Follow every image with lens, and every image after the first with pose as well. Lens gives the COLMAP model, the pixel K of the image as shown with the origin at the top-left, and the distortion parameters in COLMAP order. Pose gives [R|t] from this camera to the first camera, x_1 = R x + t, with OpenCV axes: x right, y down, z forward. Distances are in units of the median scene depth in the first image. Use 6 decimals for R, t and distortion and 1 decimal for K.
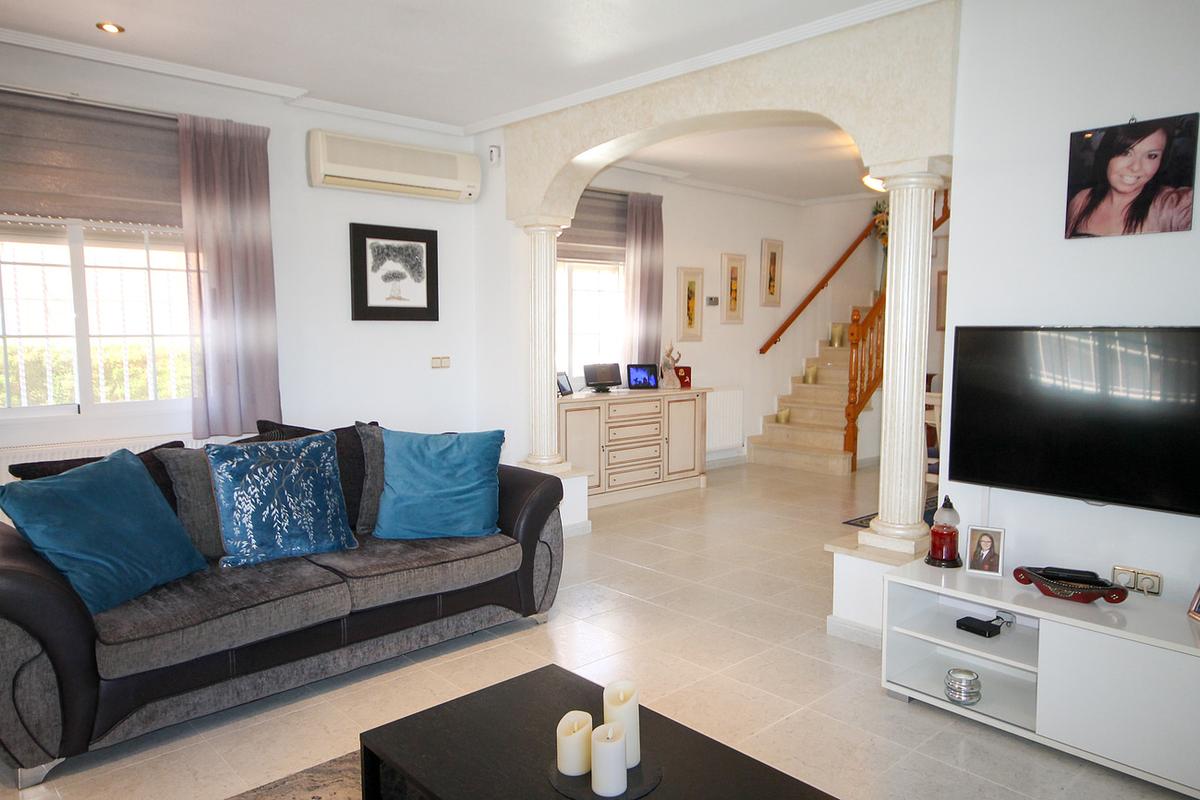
lens RADIAL K [[829.9, 0, 600.0], [0, 829.9, 400.0], [0, 0, 1]] dist [-0.005582, 0.044554]
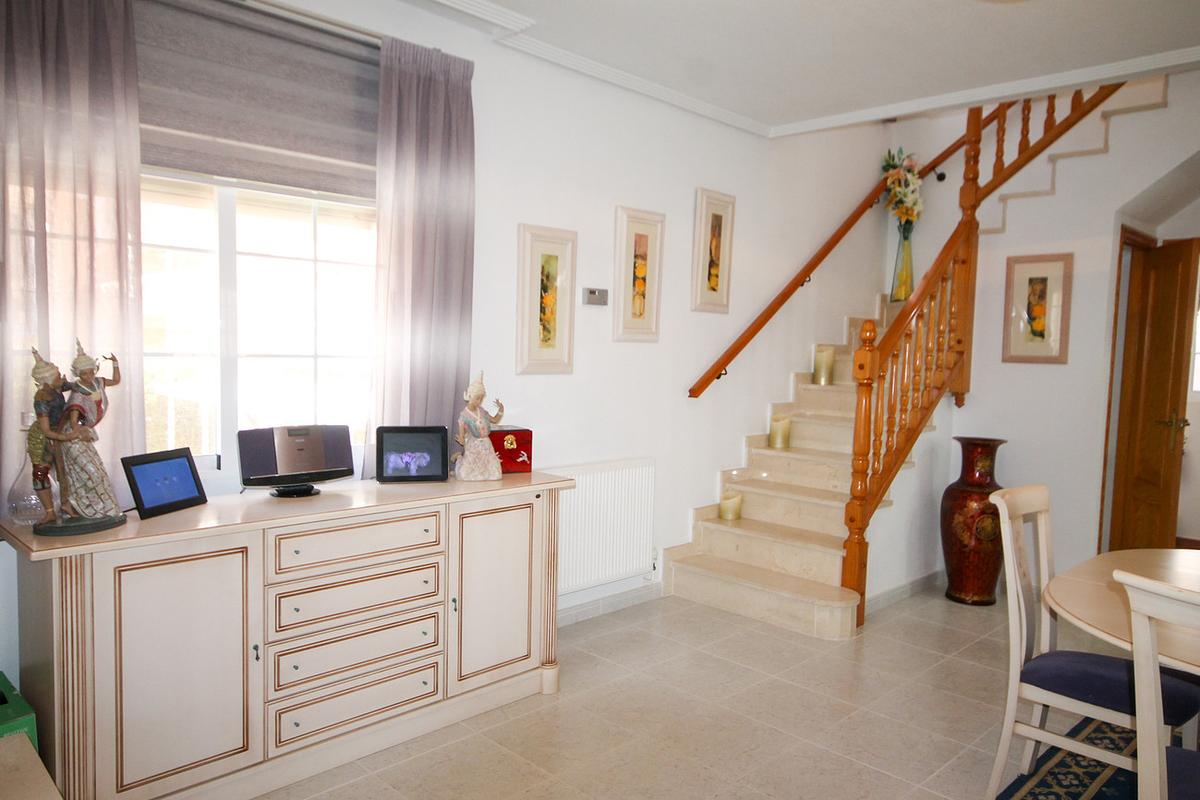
lens RADIAL K [[829.9, 0, 600.0], [0, 829.9, 400.0], [0, 0, 1]] dist [-0.005582, 0.044554]
pose [[0.998848, 0.020629, 0.043333, 0.116385], [-0.019813, 0.999620, -0.019175, -0.044689], [-0.043712, 0.018294, 0.998877, 0.481391]]
